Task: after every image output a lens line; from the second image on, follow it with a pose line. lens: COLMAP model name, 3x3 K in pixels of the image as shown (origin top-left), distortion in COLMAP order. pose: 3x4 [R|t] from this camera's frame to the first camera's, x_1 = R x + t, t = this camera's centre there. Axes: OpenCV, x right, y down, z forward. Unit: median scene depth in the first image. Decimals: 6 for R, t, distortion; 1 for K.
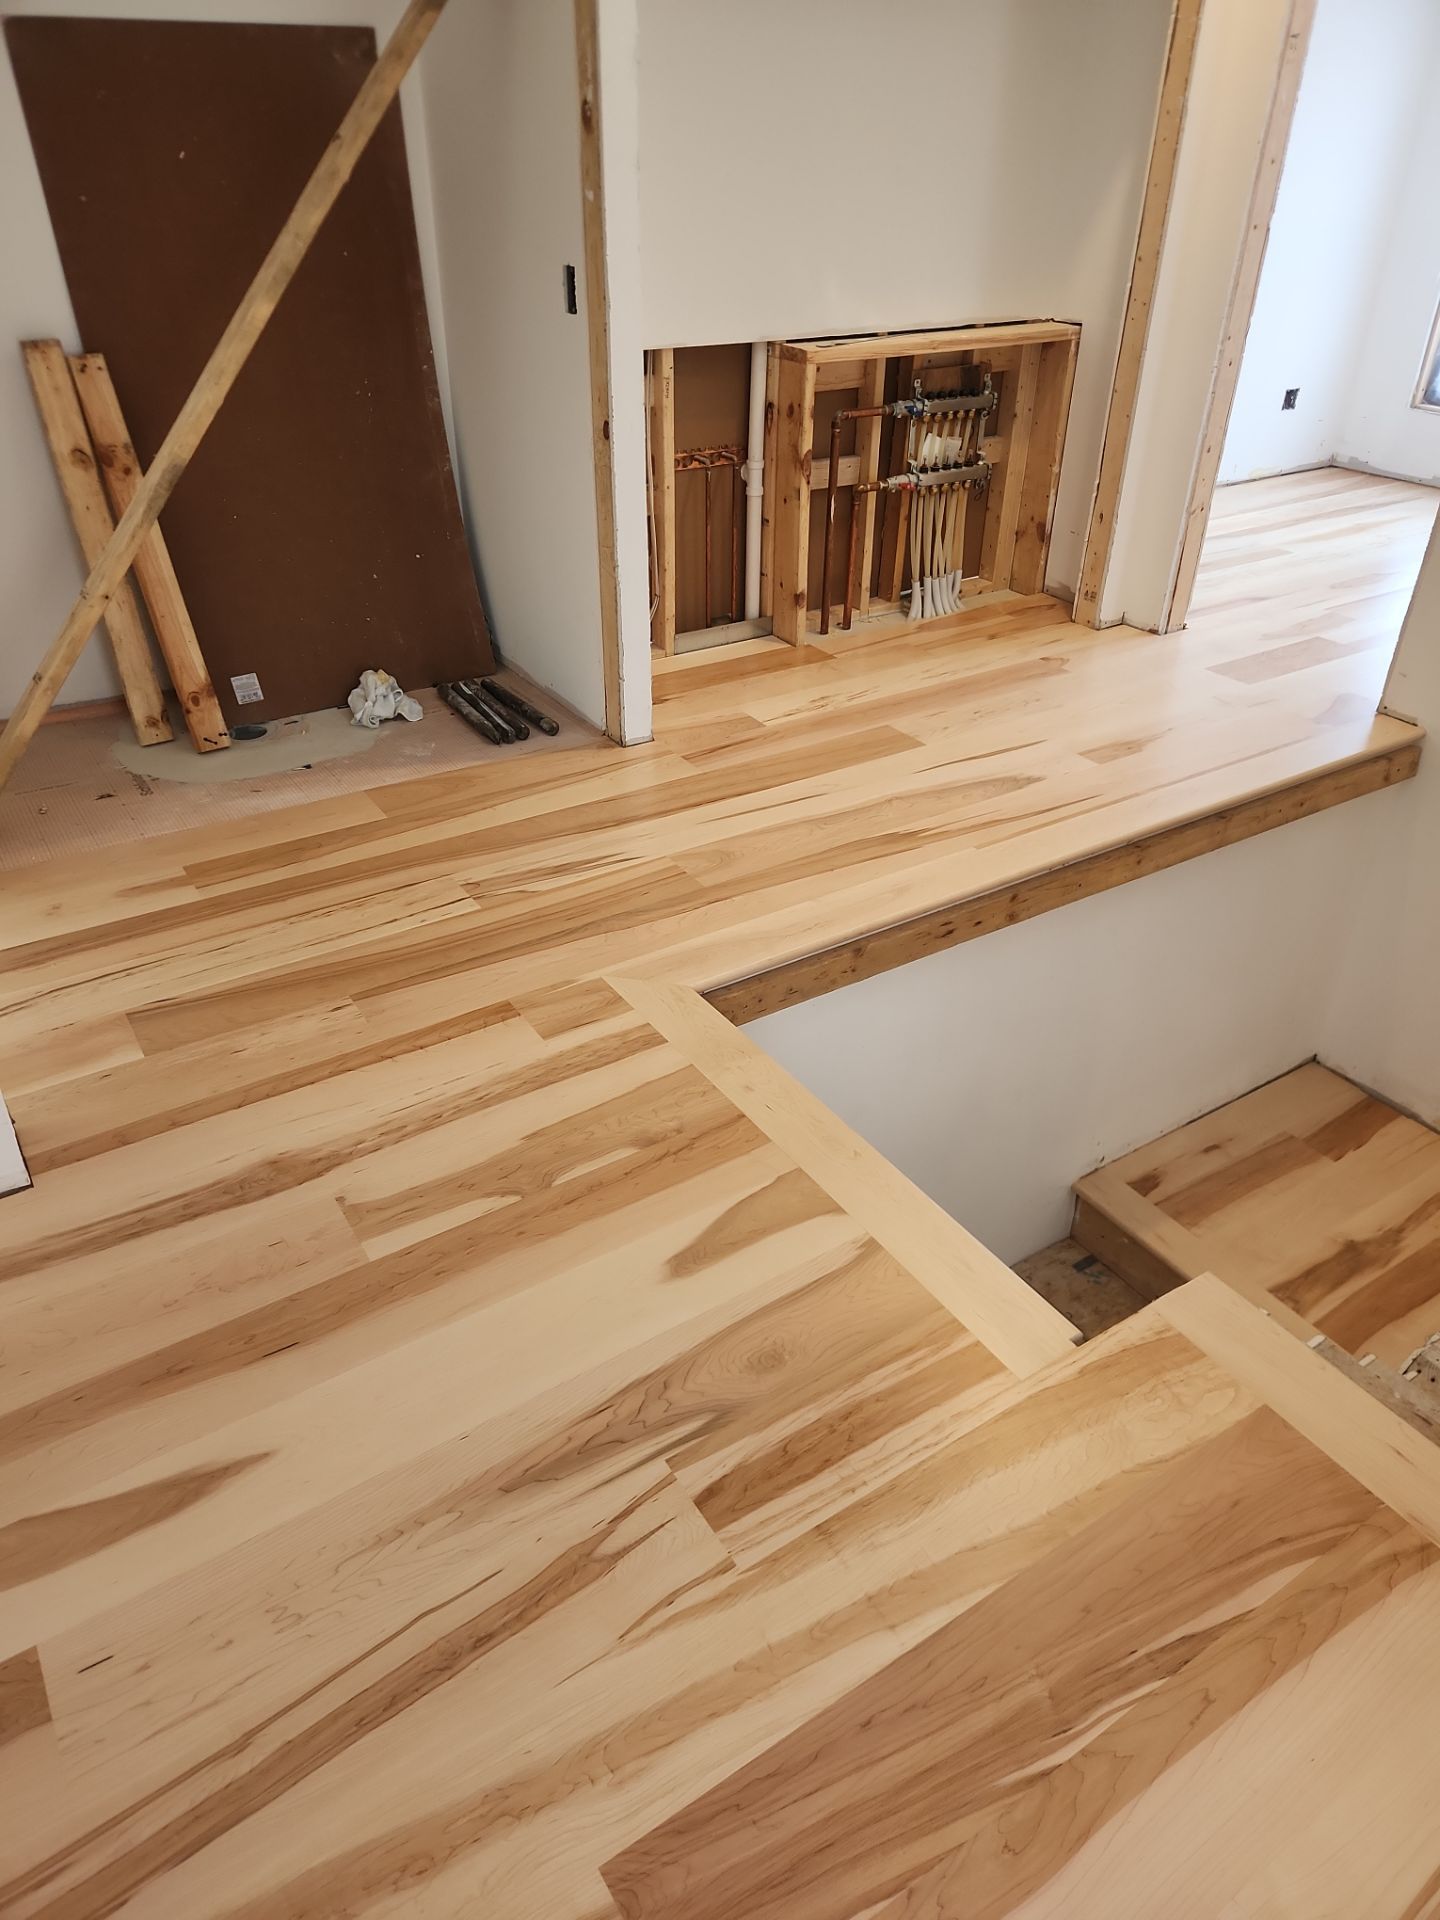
lens RADIAL K [[1284.2, 0, 739.6], [0, 1284.2, 959.4], [0, 0, 1]] dist [0.061814, -0.052386]
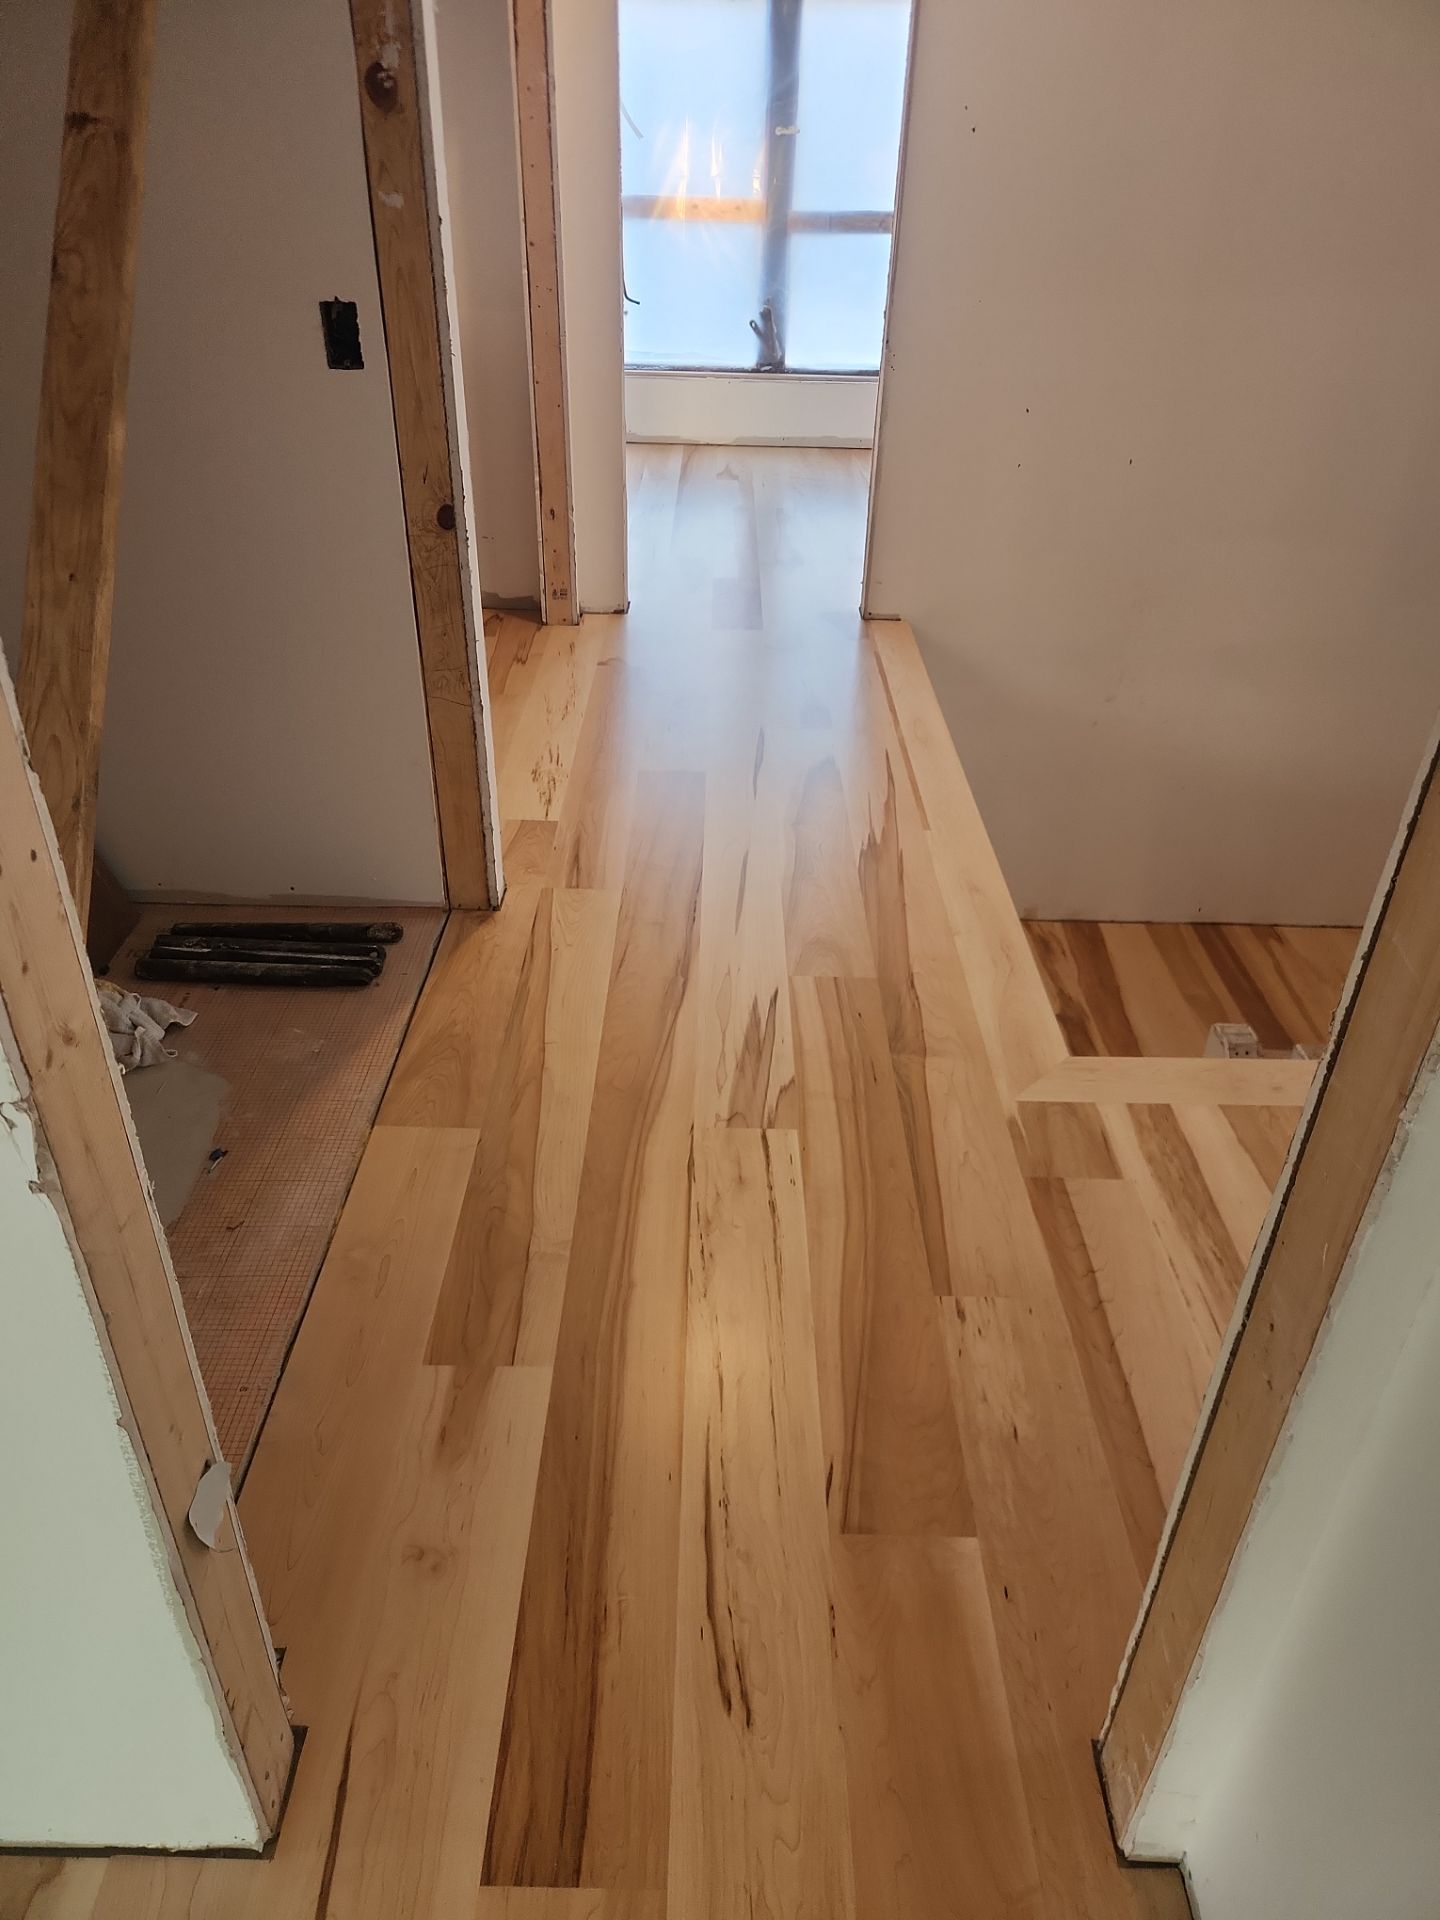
lens RADIAL K [[1284.2, 0, 714.5], [0, 1284.2, 943.3], [0, 0, 1]] dist [0.061814, -0.052386]
pose [[0.559026, -0.441244, 0.701992, -0.705563], [0.433292, 0.877303, 0.206389, -0.311926], [-0.706928, 0.188791, 0.681623, 0.484637]]
